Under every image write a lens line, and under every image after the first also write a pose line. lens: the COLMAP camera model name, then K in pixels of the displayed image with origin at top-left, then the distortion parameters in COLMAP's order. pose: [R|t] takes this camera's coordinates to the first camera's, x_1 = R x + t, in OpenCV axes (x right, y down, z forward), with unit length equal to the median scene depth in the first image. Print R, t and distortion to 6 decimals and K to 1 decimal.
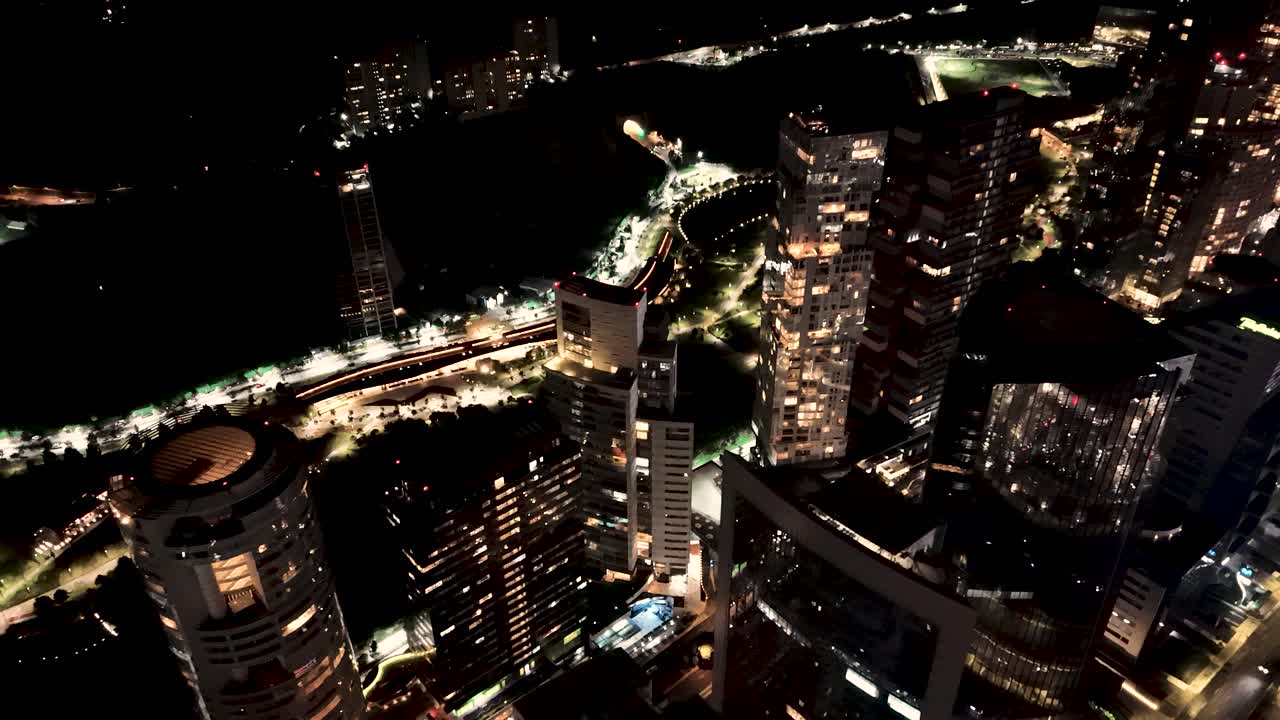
lens RADIAL K [[947.2, 0, 640.7], [0, 947.2, 364.3], [0, 0, 1]] dist [0.105283, -0.119678]
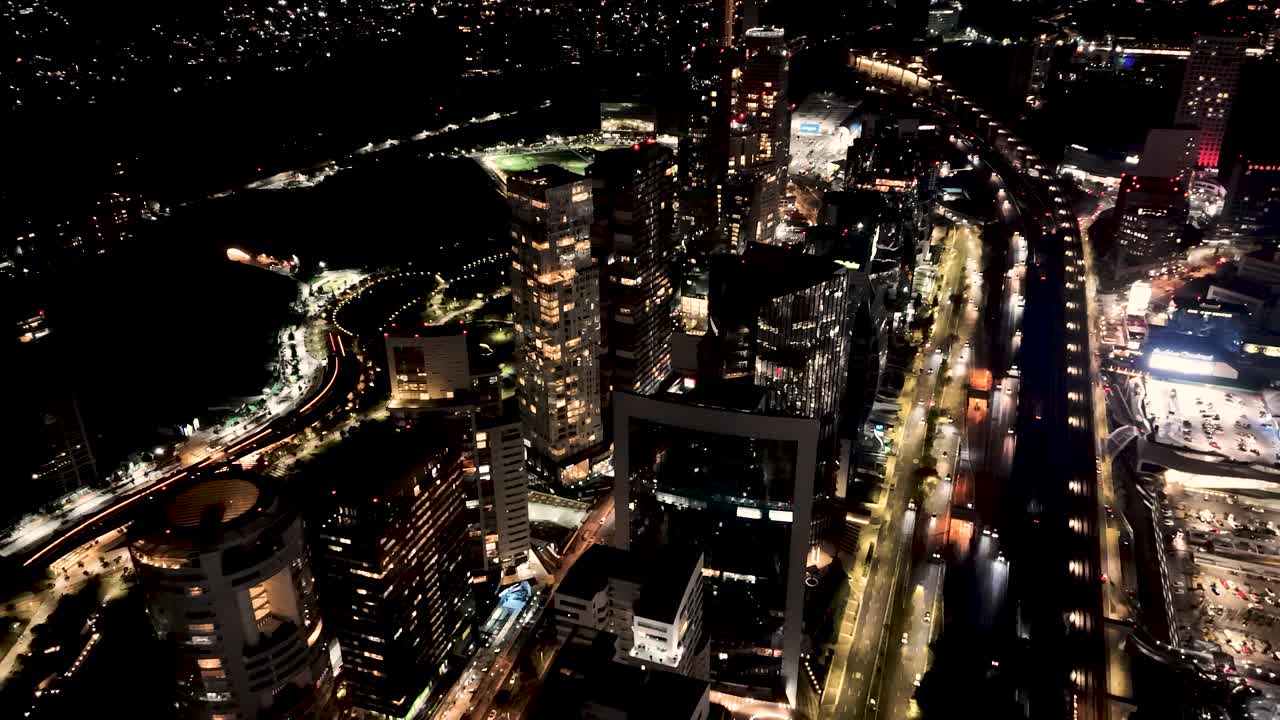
lens RADIAL K [[947.2, 0, 640.7], [0, 947.2, 364.3], [0, 0, 1]] dist [0.105283, -0.119678]
pose [[0.859610, -0.225639, 0.458430, -0.236891], [0.279872, 0.958574, -0.052984, 0.065031], [-0.427484, 0.173847, 0.887150, -0.115025]]
